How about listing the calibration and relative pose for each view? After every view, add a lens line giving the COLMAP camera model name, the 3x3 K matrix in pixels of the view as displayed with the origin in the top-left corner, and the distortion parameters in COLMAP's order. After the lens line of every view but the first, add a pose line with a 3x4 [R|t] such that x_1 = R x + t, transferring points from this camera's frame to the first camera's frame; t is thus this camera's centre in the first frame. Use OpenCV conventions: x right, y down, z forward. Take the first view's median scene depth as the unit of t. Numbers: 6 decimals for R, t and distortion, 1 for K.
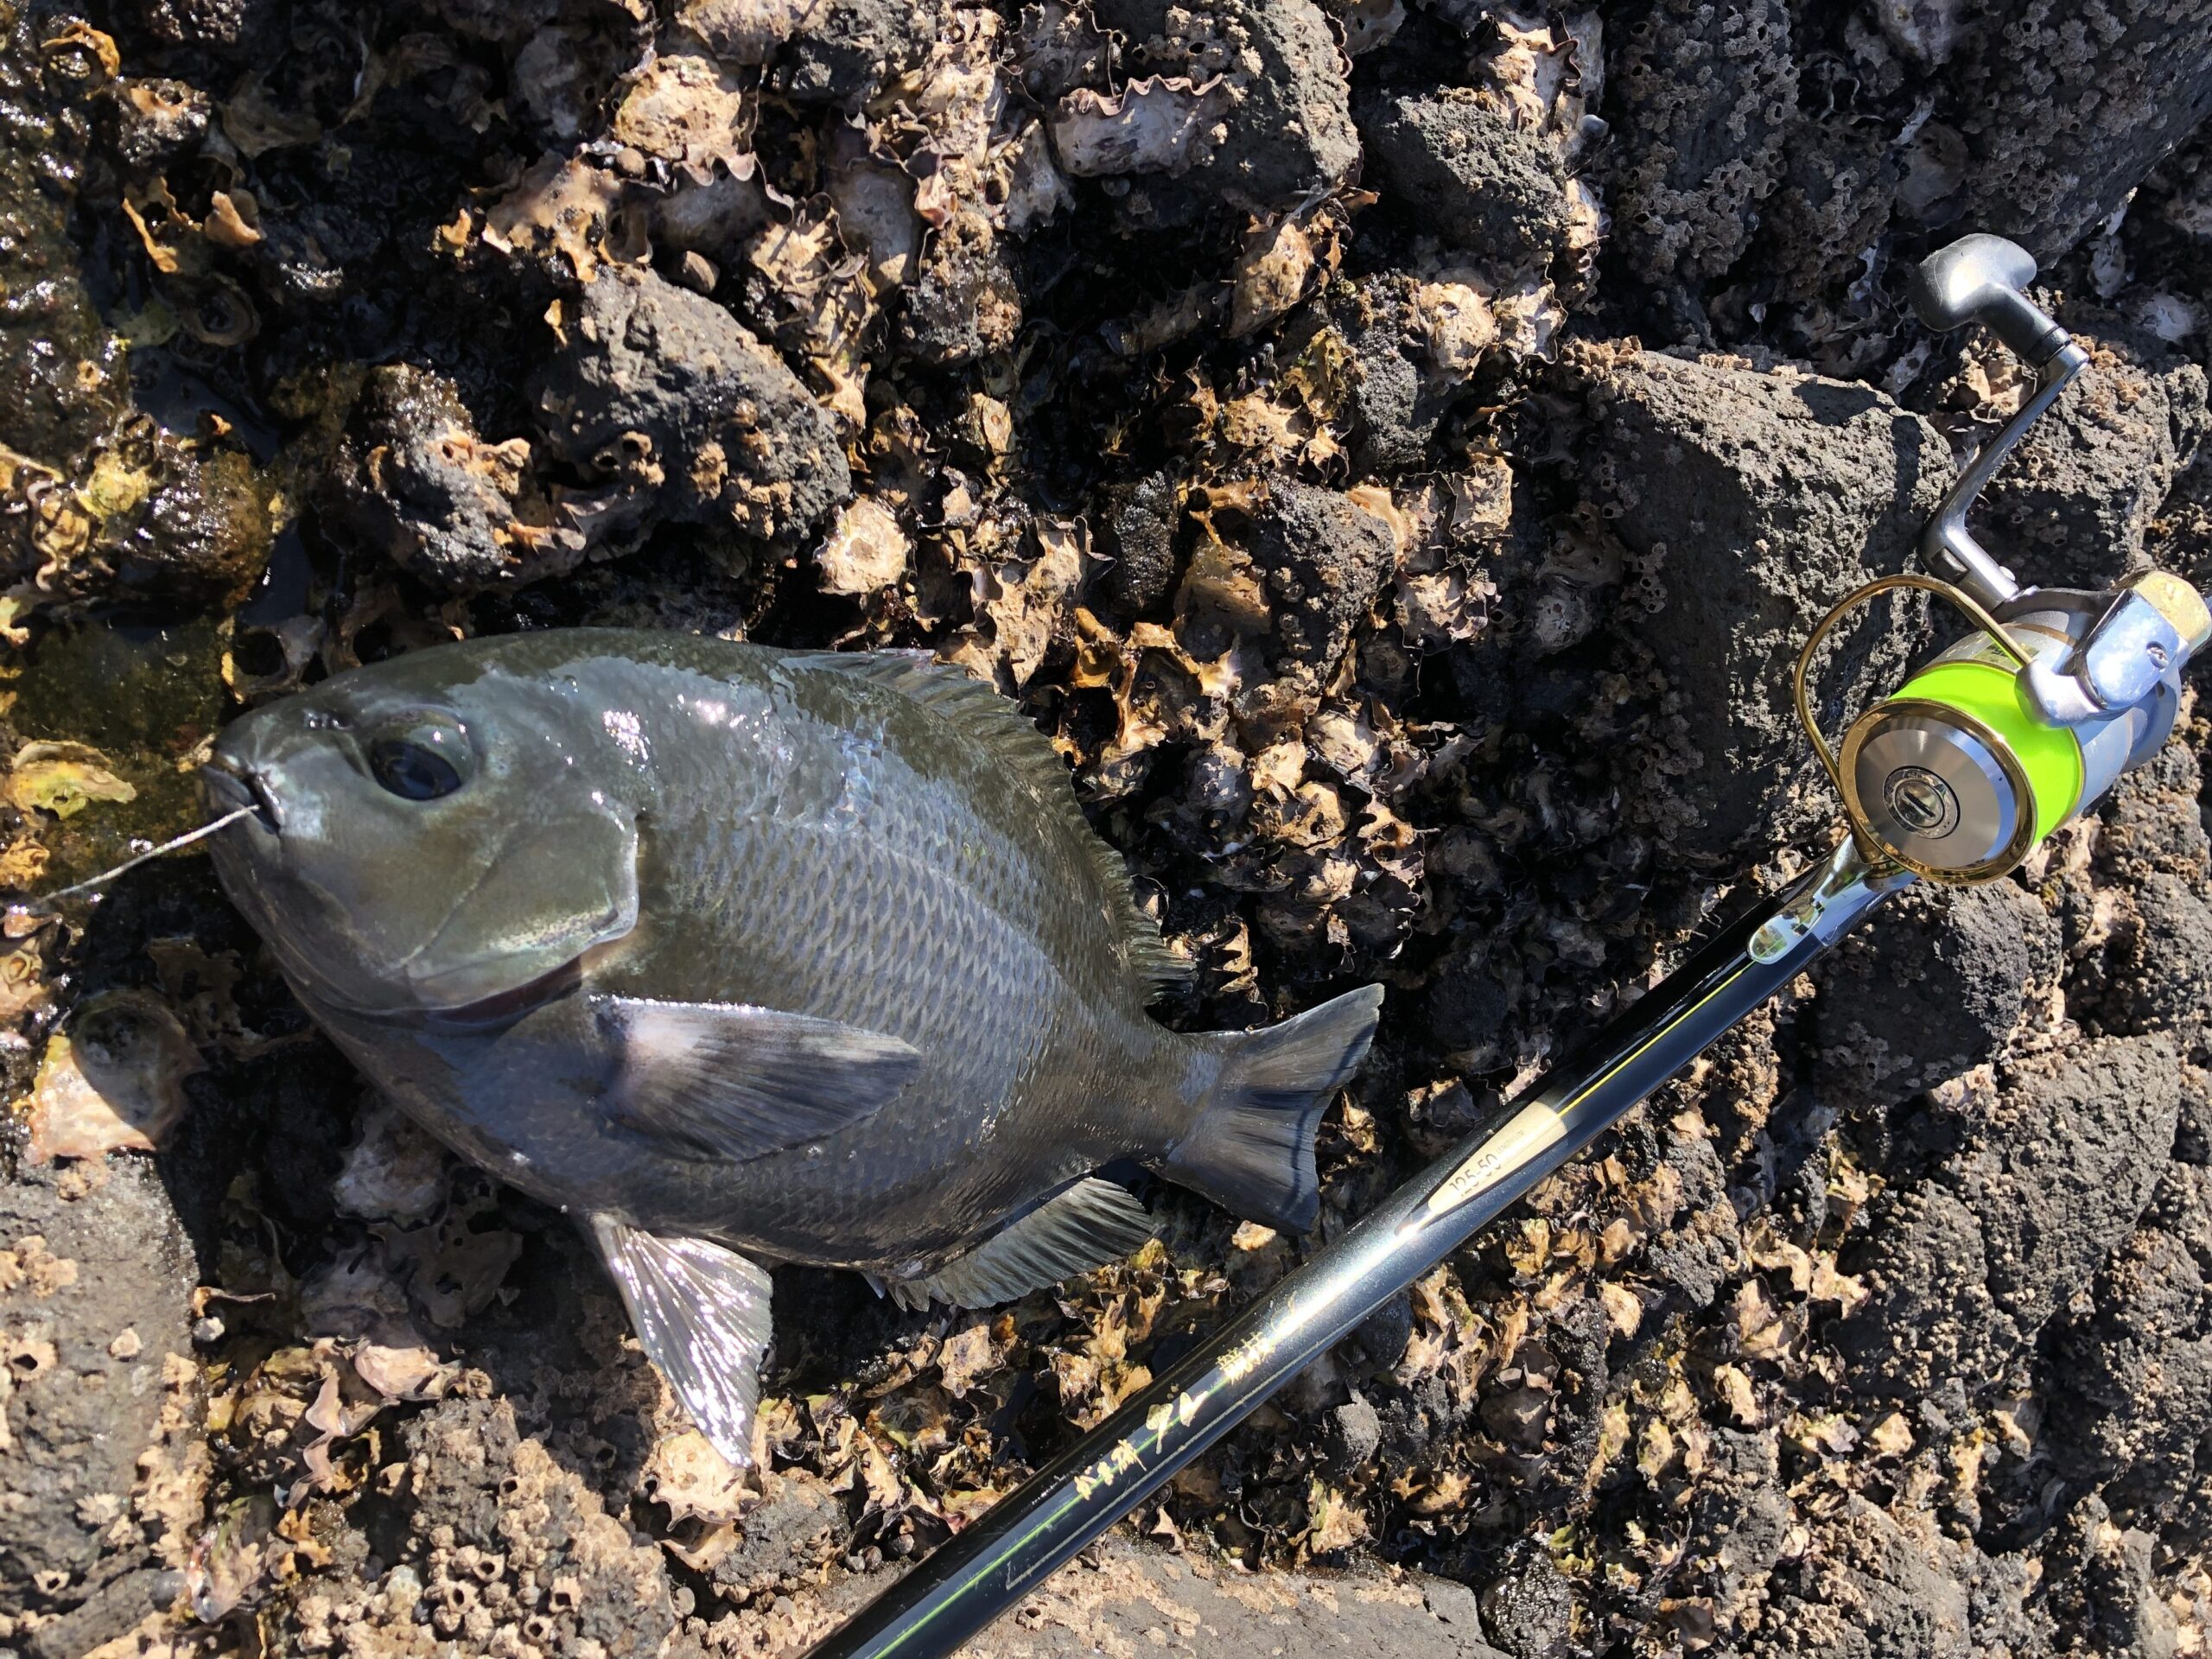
lens RADIAL K [[1829.8, 0, 1106.0], [0, 1829.8, 829.5], [0, 0, 1]] dist [0.016108, 0.005835]
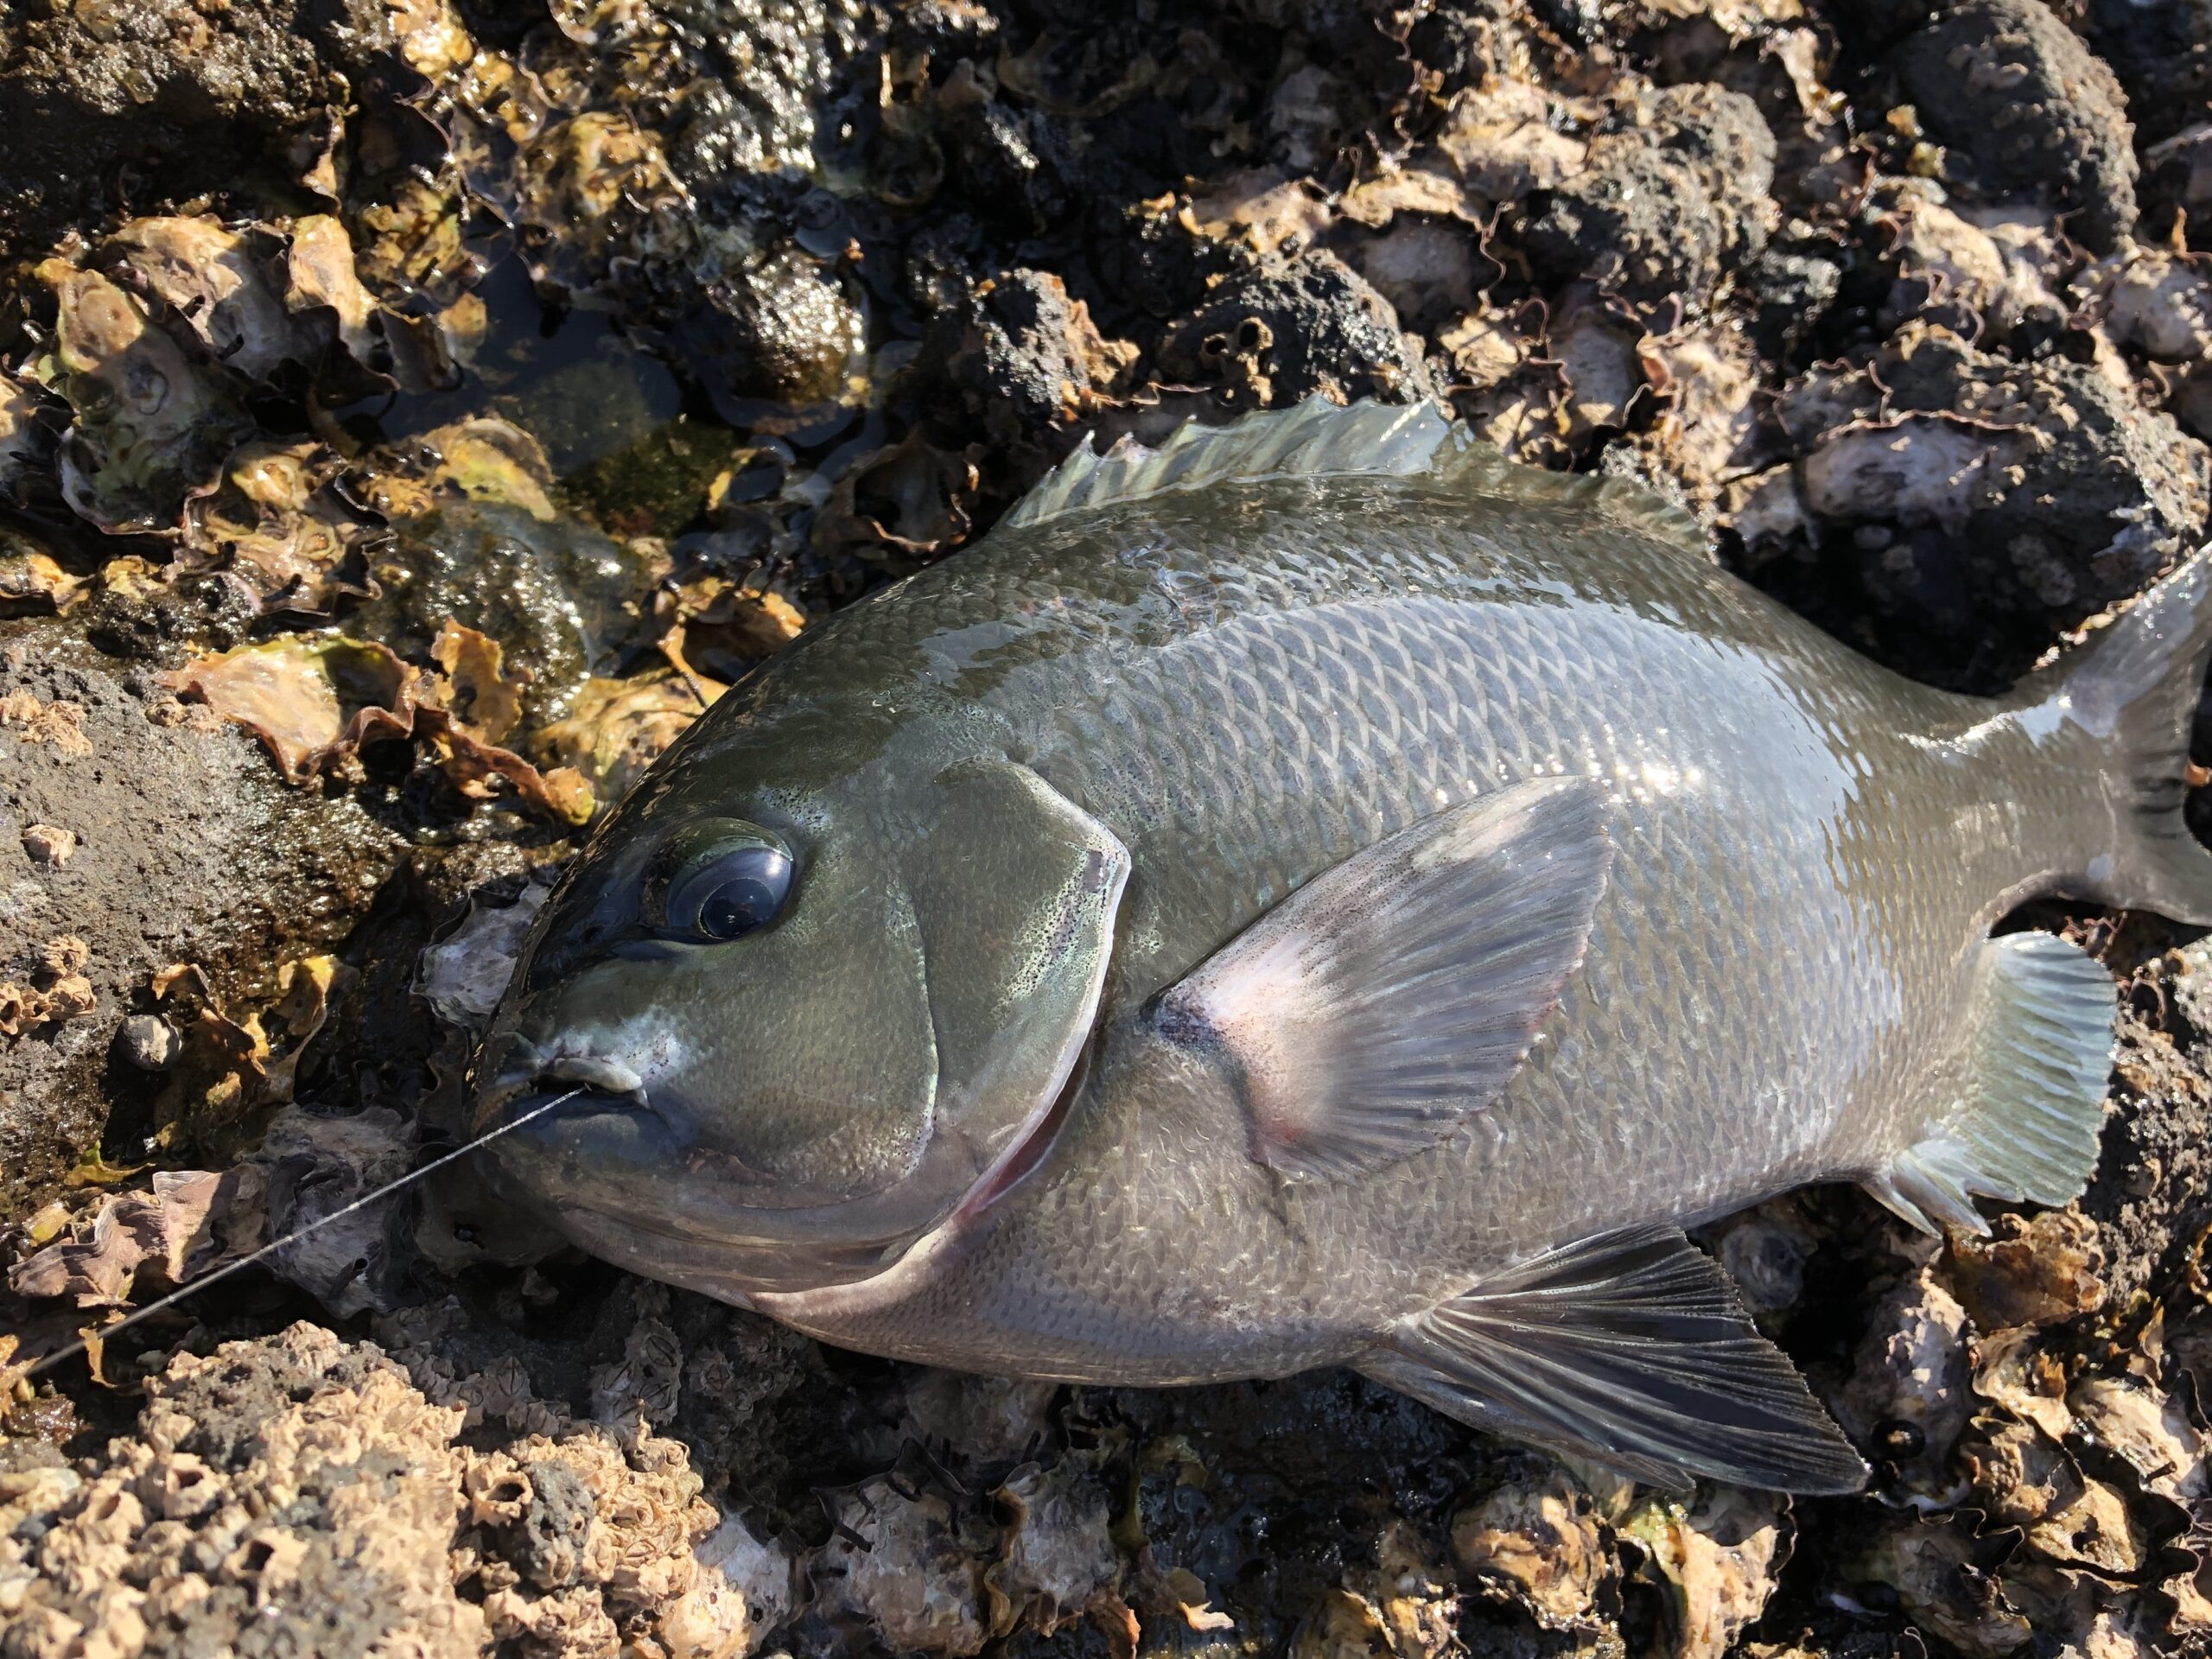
lens RADIAL K [[1837.1, 0, 1106.0], [0, 1837.1, 829.5], [0, 0, 1]] dist [-0.009615, -0.001931]
pose [[0.905407, 0.141464, -0.400282, 0.050274], [-0.388792, 0.654998, -0.647934, 0.494675], [0.170524, 0.742271, 0.648040, 0.585223]]
